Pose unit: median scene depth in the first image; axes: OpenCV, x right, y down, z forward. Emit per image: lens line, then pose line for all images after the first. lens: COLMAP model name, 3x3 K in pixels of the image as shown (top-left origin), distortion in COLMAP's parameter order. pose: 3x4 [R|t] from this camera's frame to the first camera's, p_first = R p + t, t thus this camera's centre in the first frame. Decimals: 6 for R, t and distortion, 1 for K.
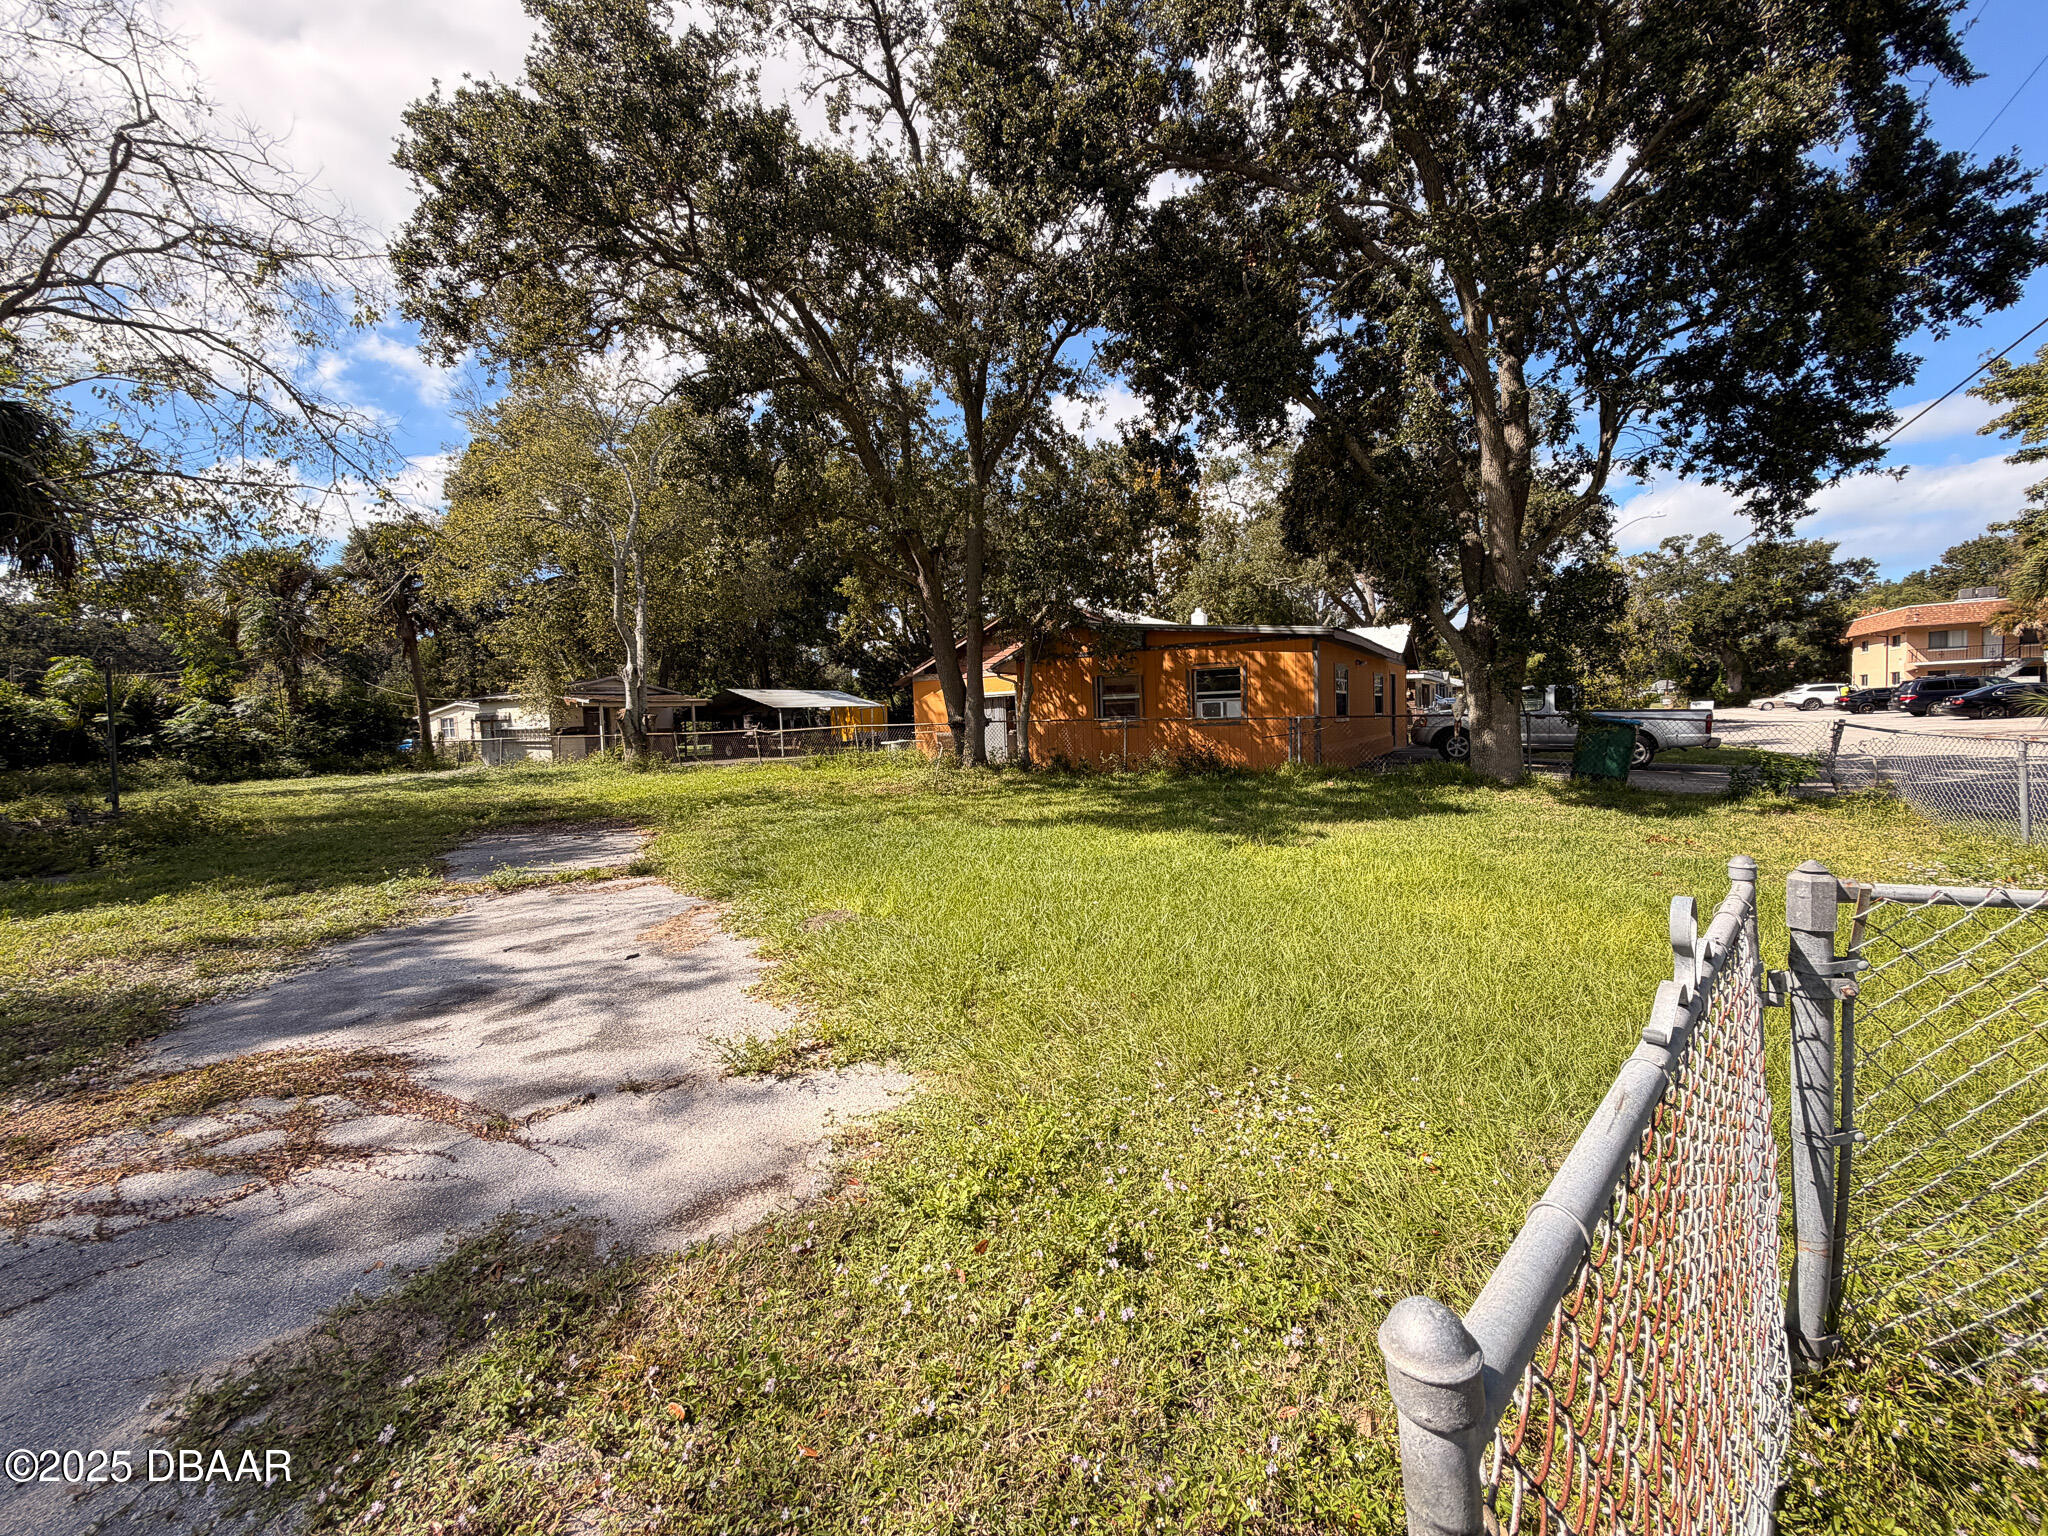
lens RADIAL K [[812.4, 0, 1018.1], [0, 812.4, 768.9], [0, 0, 1]] dist [0.001069, -0.000461]
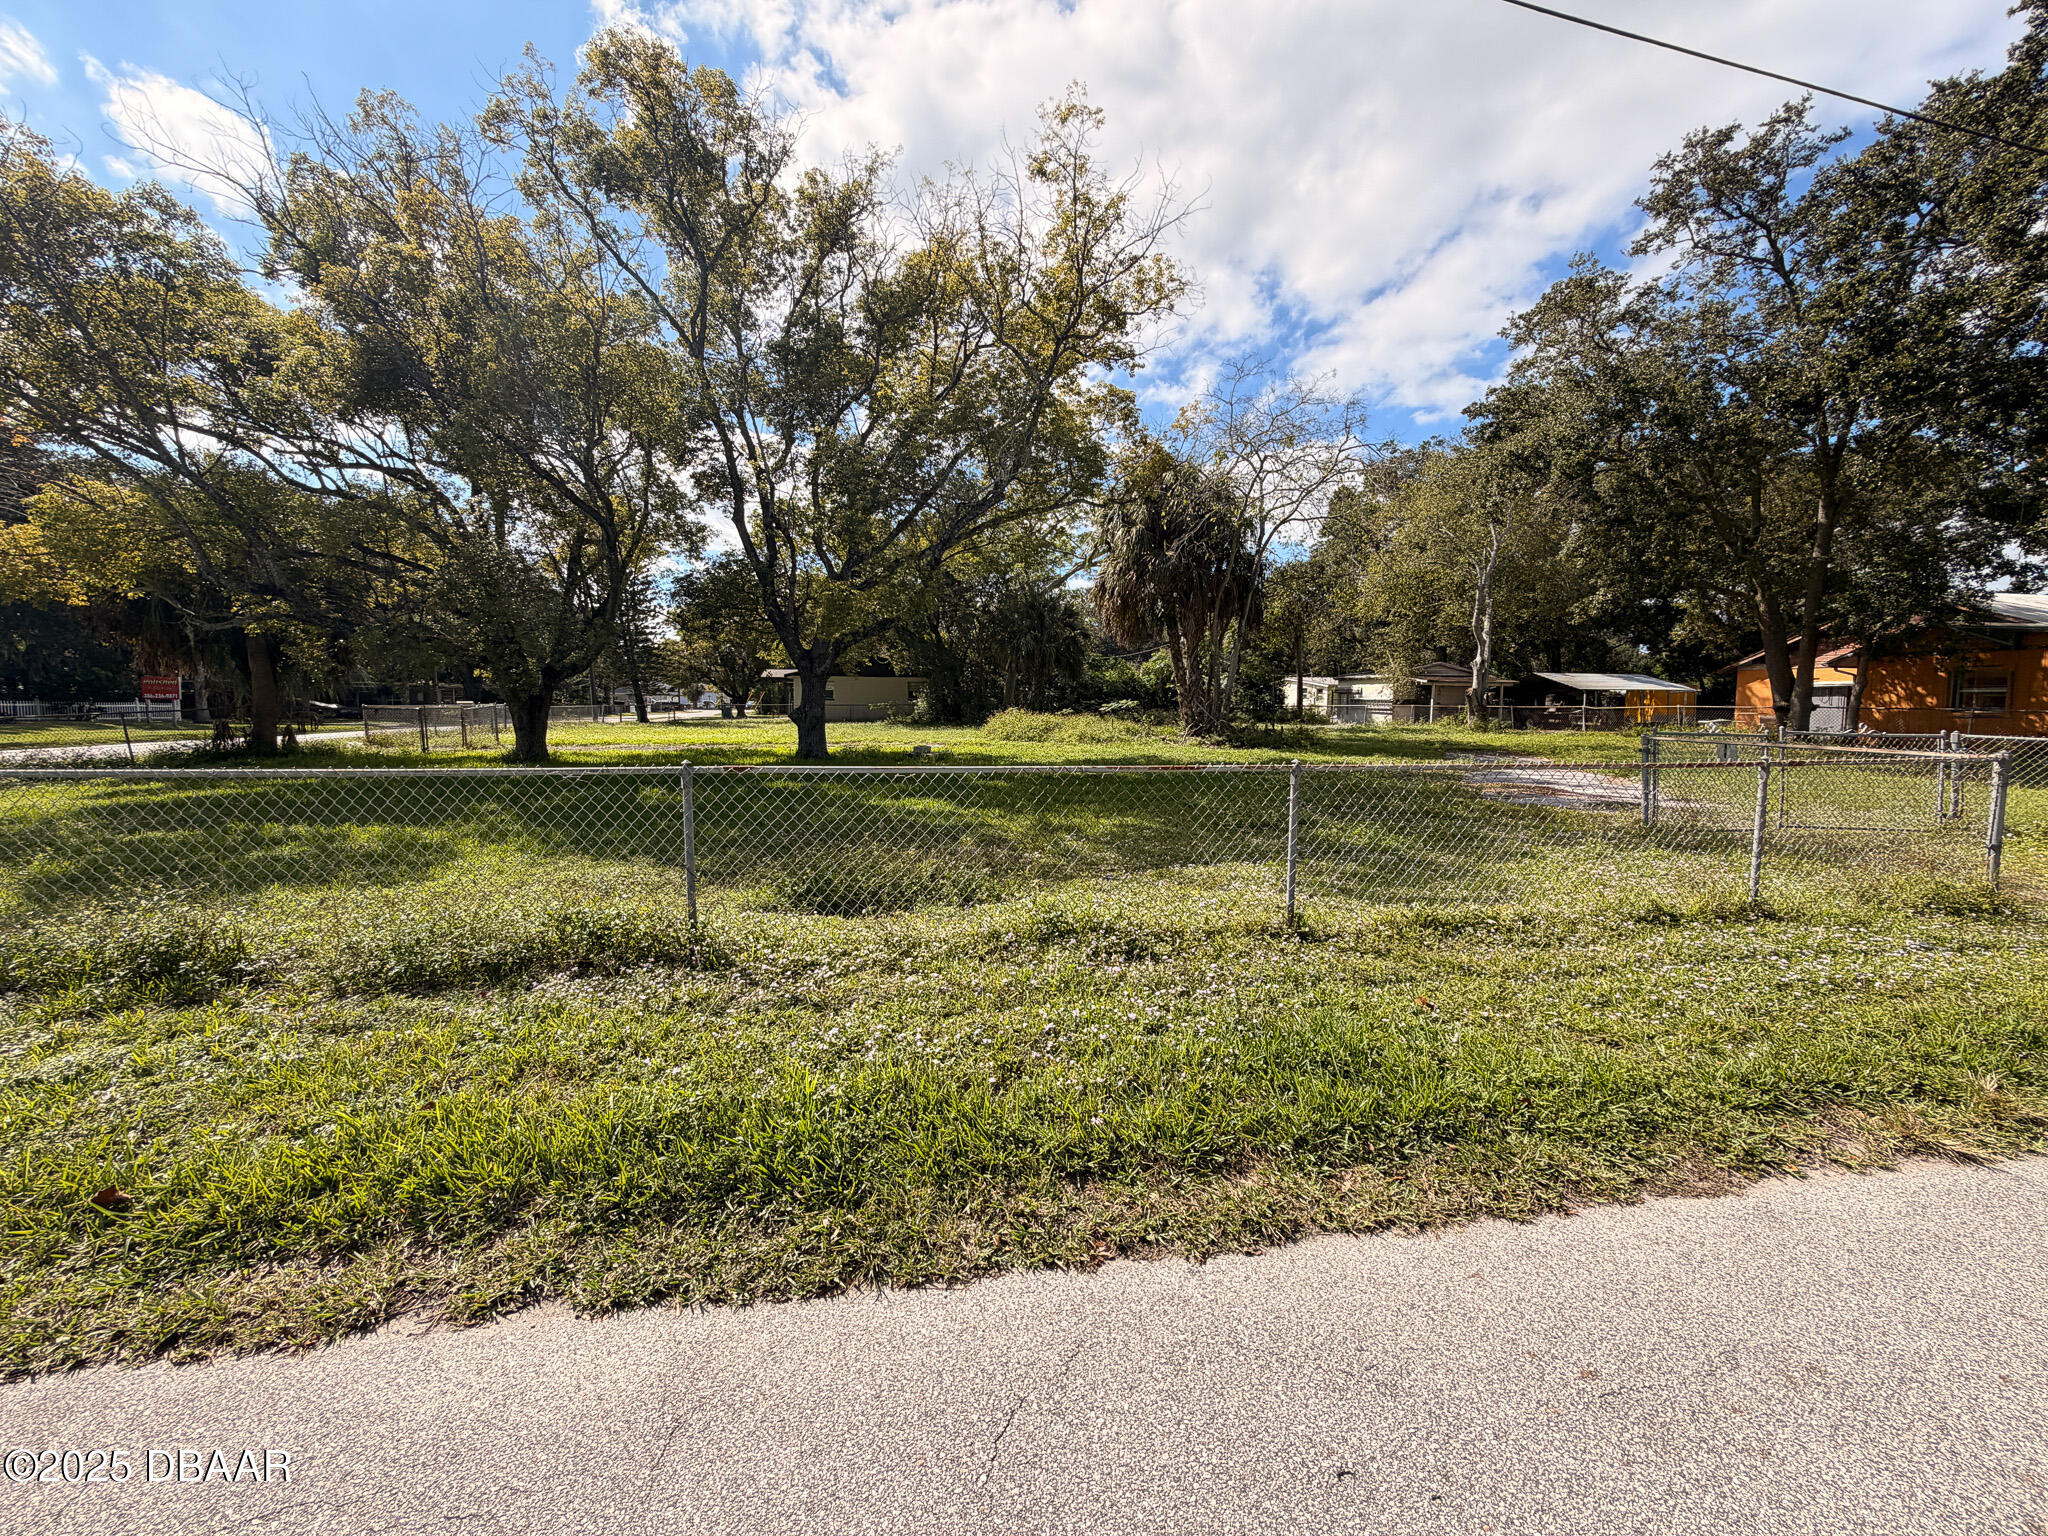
lens RADIAL K [[812.4, 0, 1018.1], [0, 812.4, 768.9], [0, 0, 1]] dist [0.001069, -0.000461]
pose [[0.667932, 0.099432, -0.737550, 0.058083], [-0.076709, 0.994954, 0.064665, 0.037924], [0.740259, 0.013385, 0.672189, -0.569983]]
